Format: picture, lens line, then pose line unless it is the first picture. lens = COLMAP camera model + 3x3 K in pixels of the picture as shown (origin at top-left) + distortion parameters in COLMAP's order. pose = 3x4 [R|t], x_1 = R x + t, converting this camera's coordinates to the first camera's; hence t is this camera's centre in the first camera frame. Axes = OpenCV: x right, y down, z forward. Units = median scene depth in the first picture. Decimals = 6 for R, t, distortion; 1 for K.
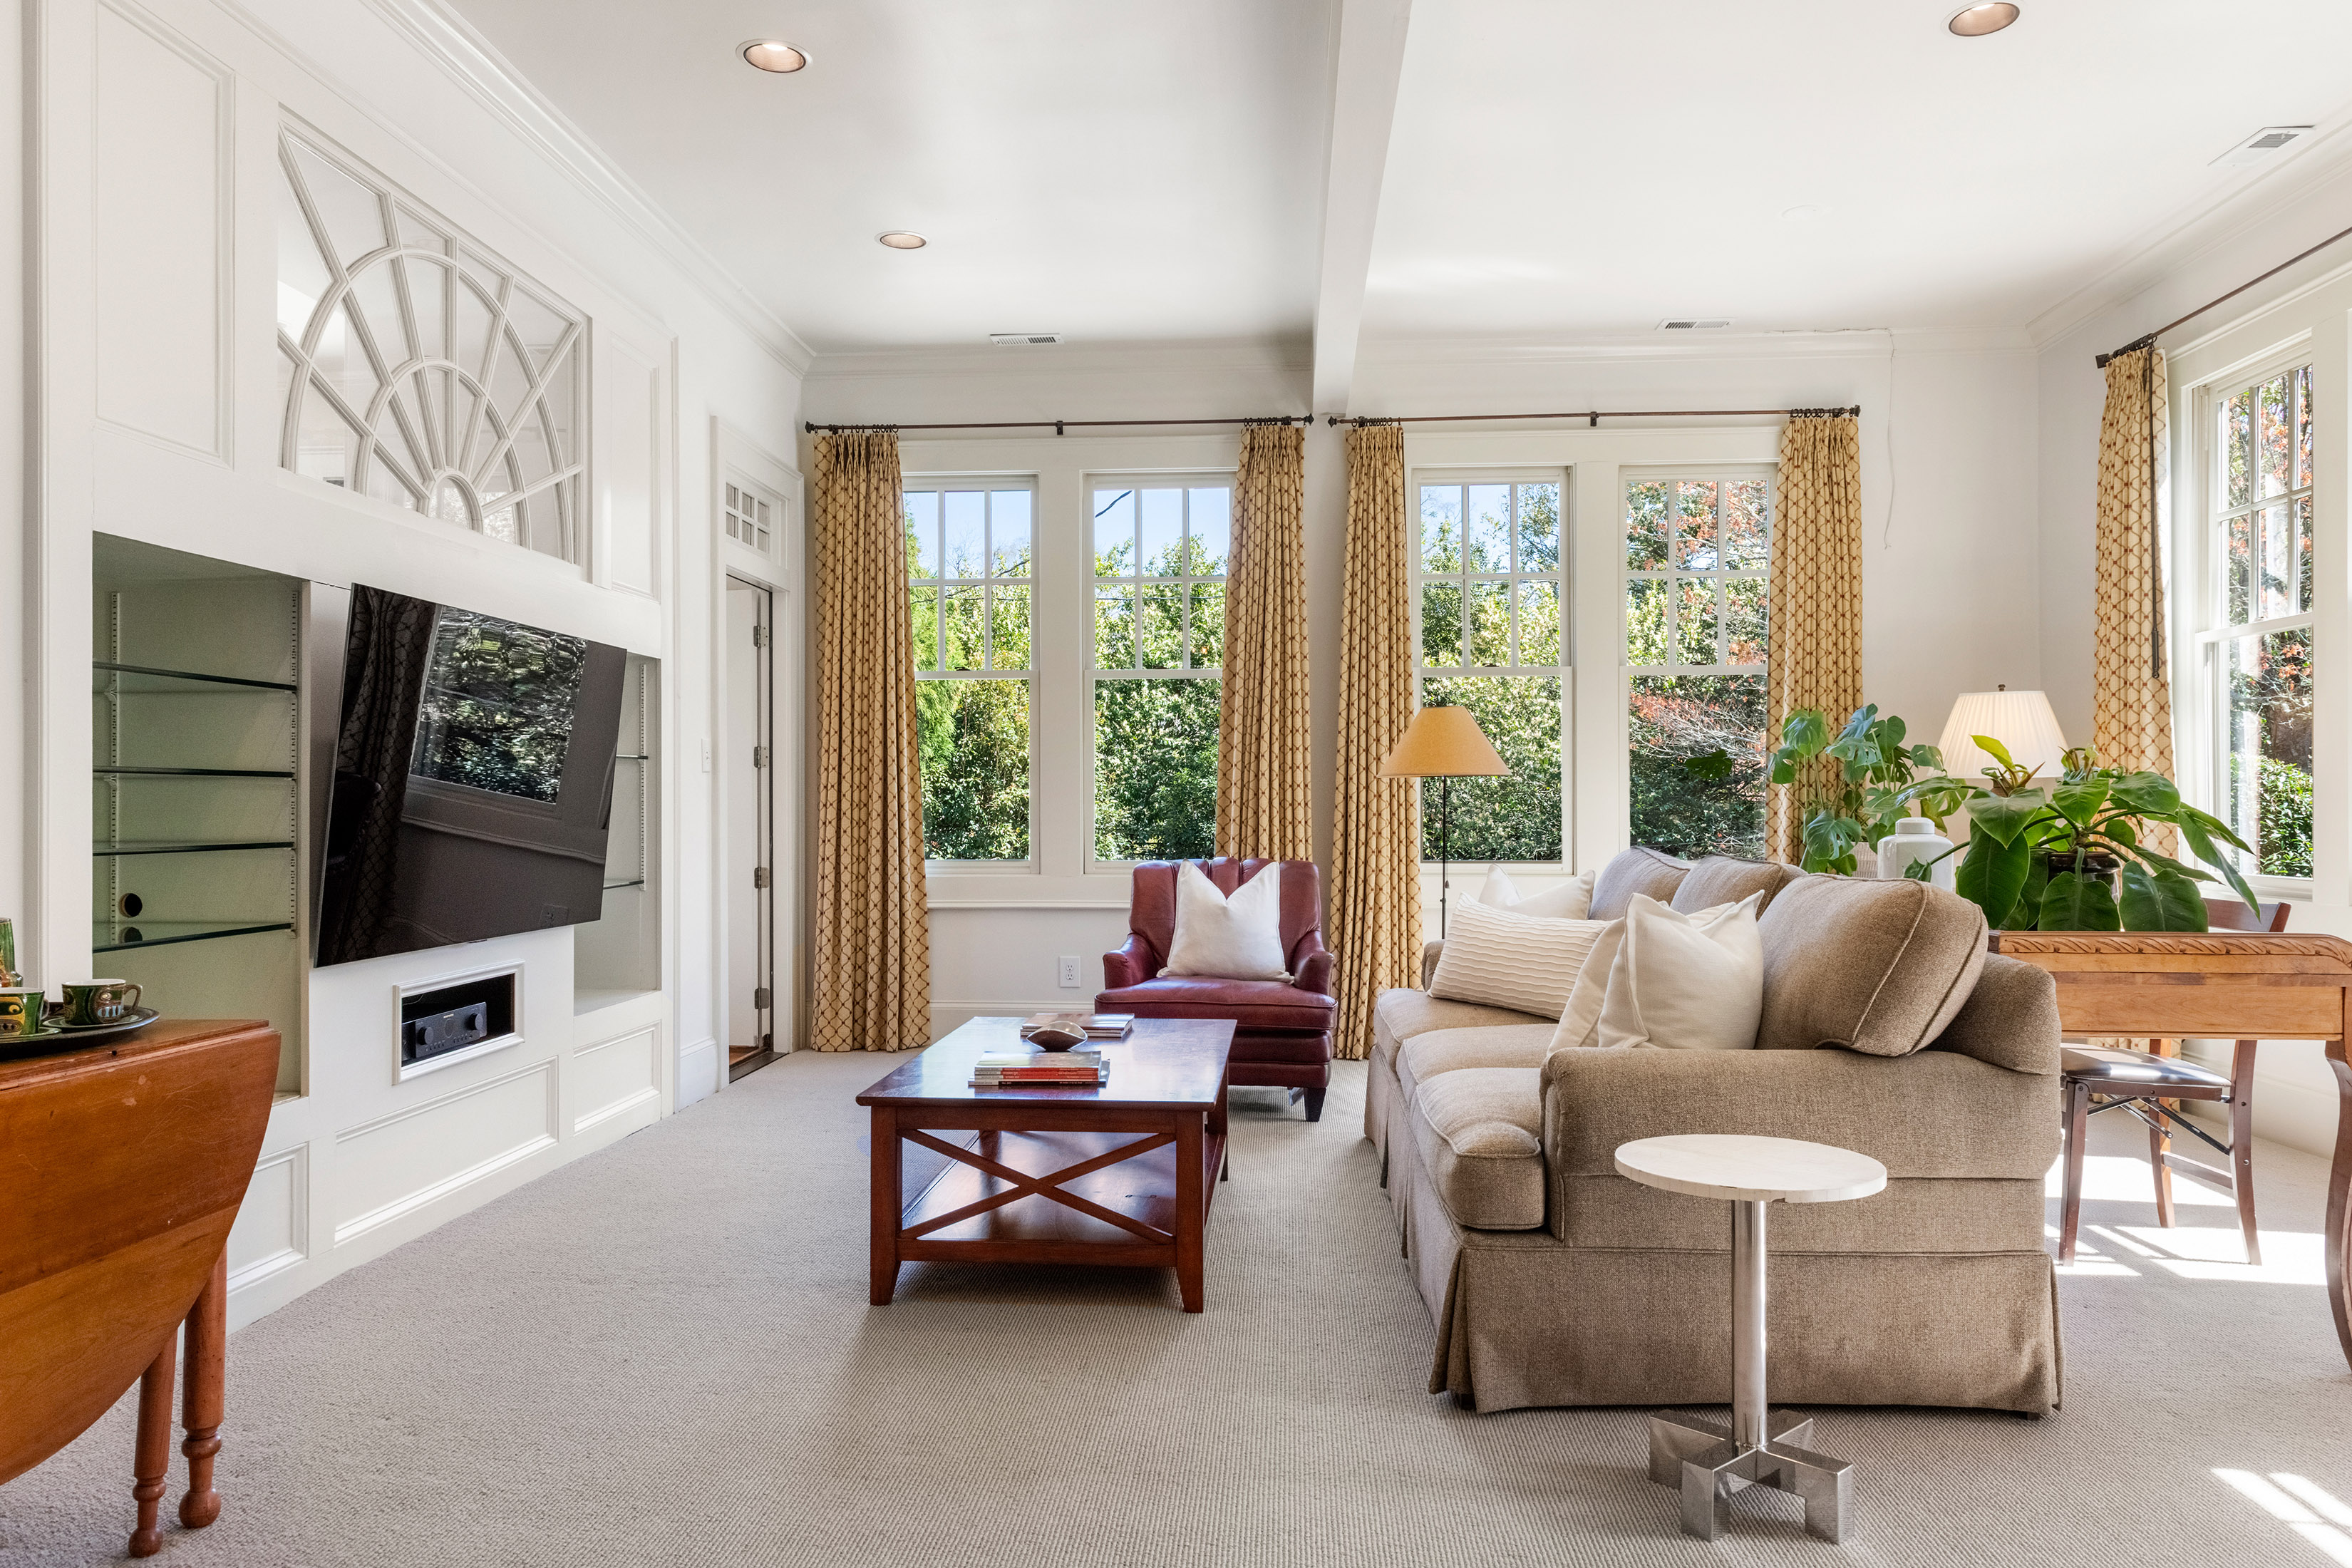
lens RADIAL K [[1612.9, 0, 1177.2], [0, 1612.9, 792.2], [0, 0, 1]] dist [0.019612, -0.001055]
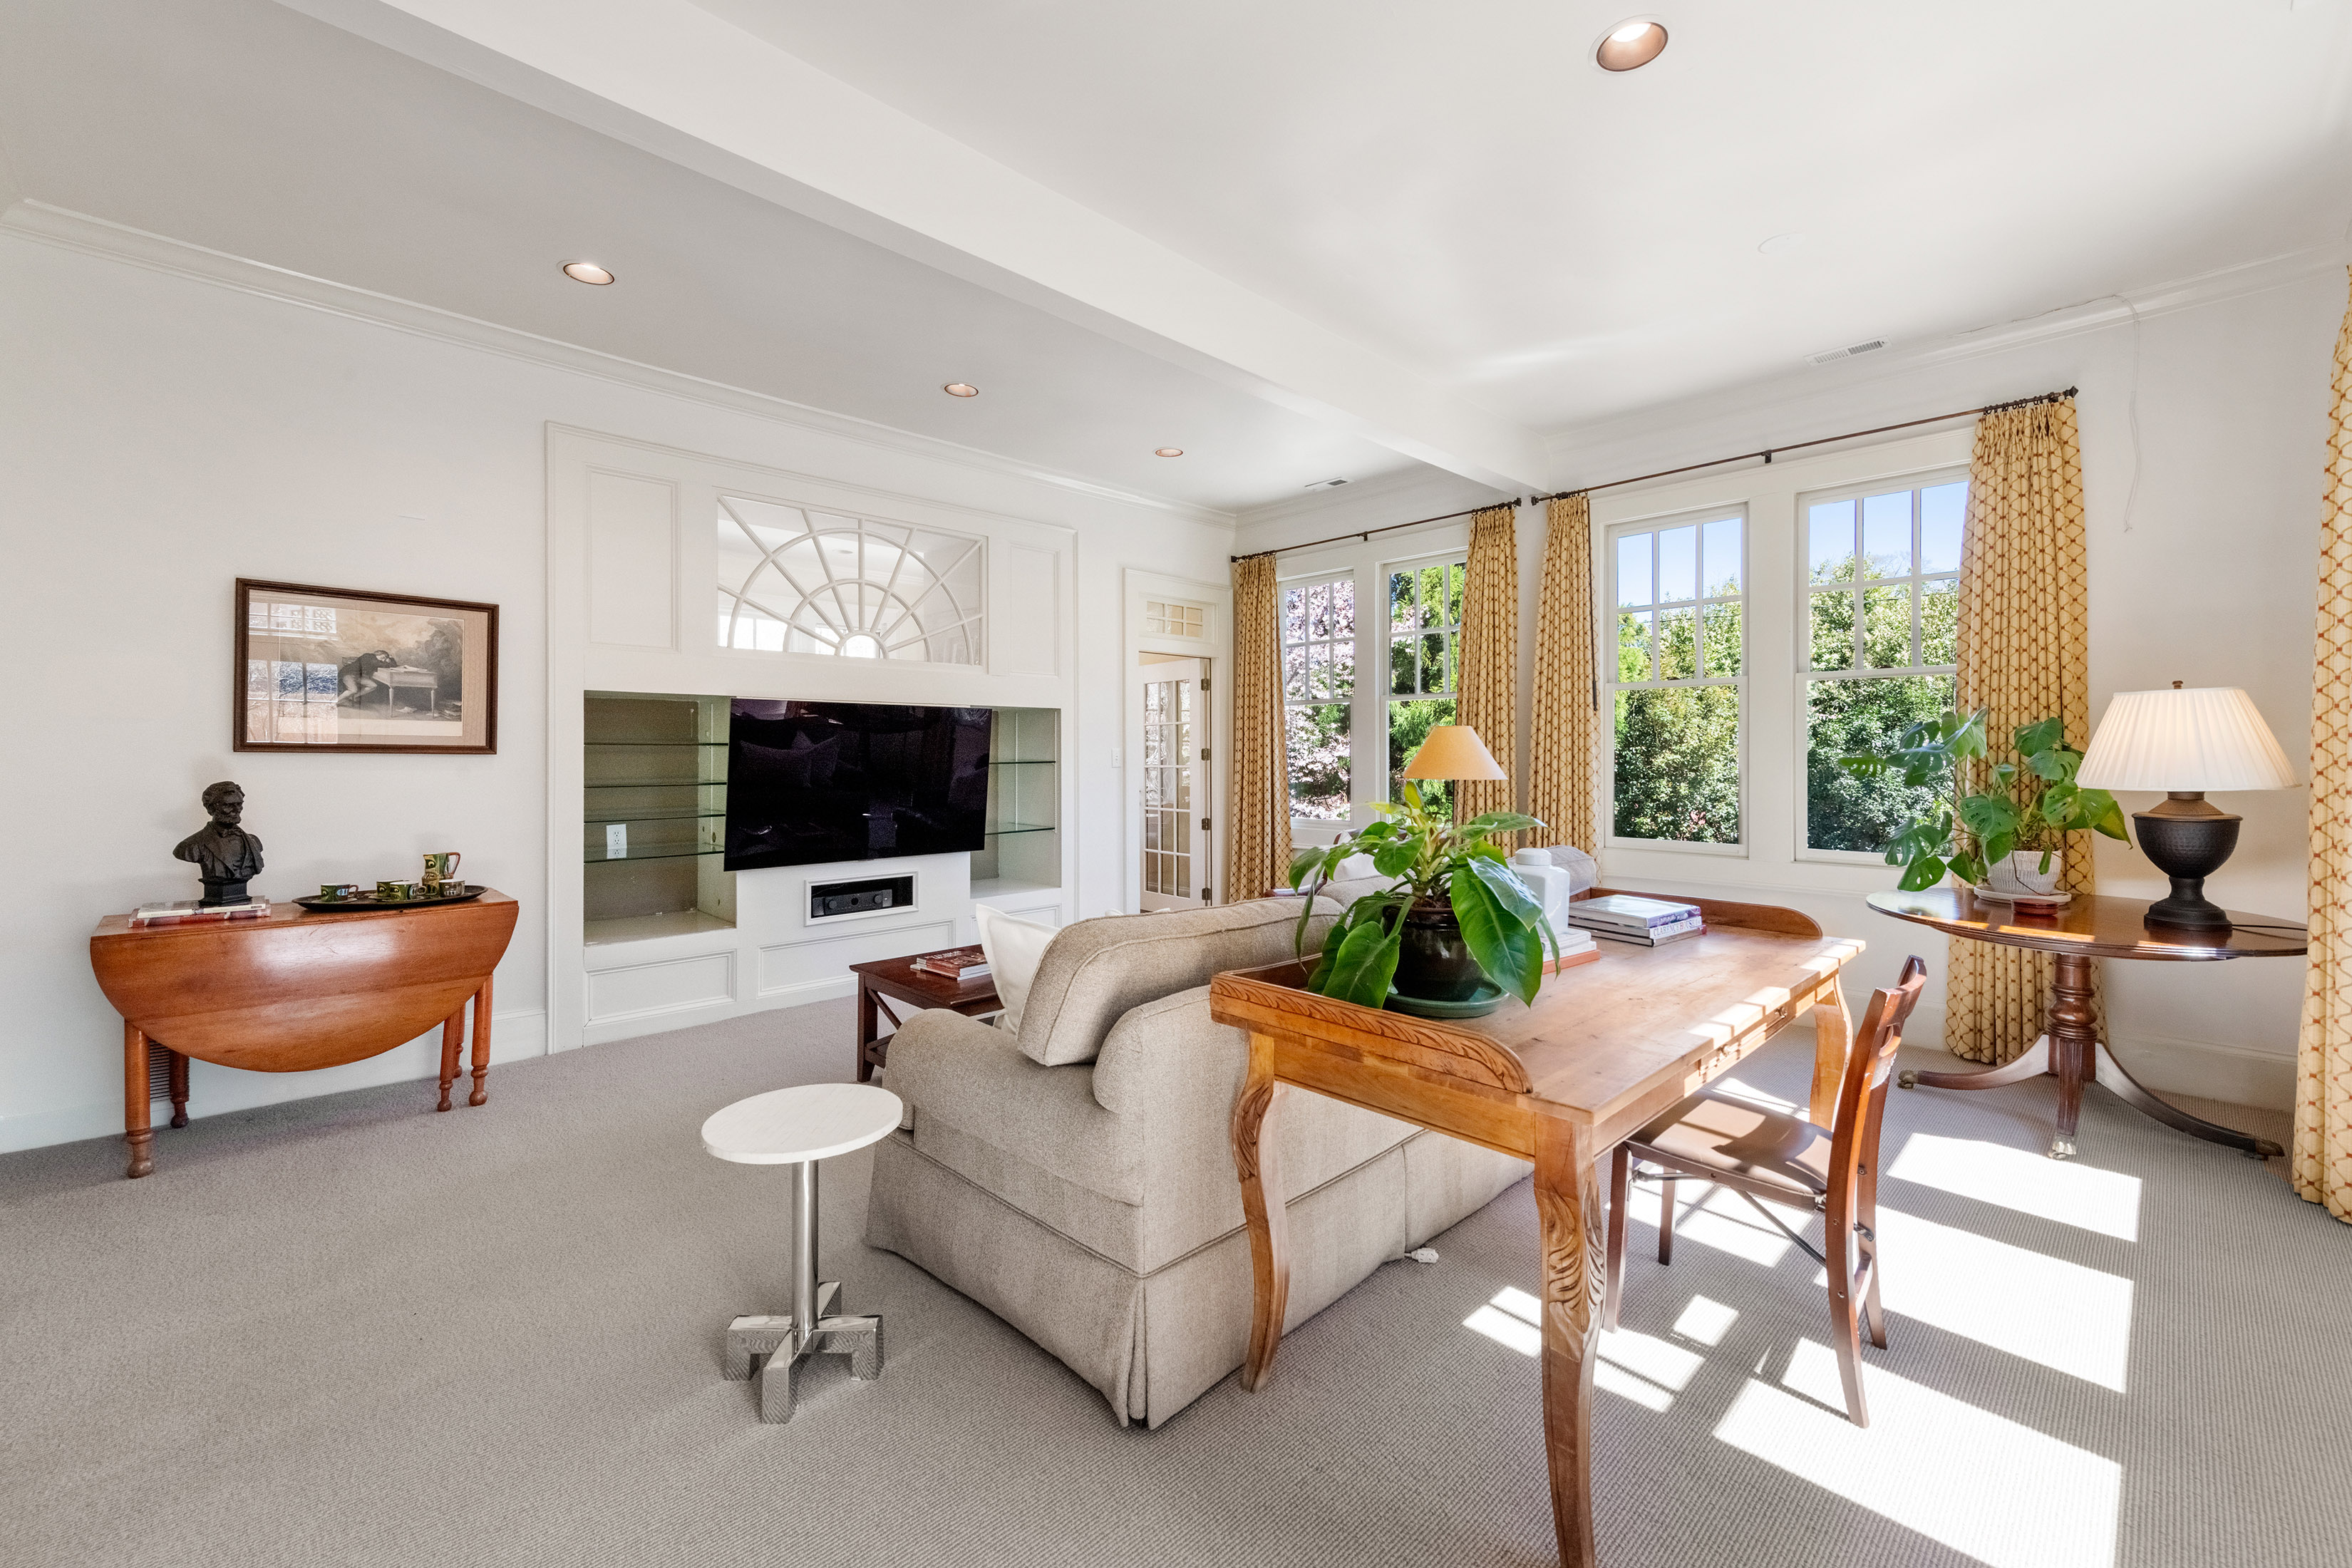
lens RADIAL K [[950.1, 0, 1172.5], [0, 950.1, 761.7], [0, 0, 1]] dist [0.013792, -0.001803]
pose [[0.738855, 0.006109, -0.673837, 0.408010], [0.005251, 0.999876, 0.014823, -0.030010], [0.673844, -0.014491, 0.738731, 0.225747]]
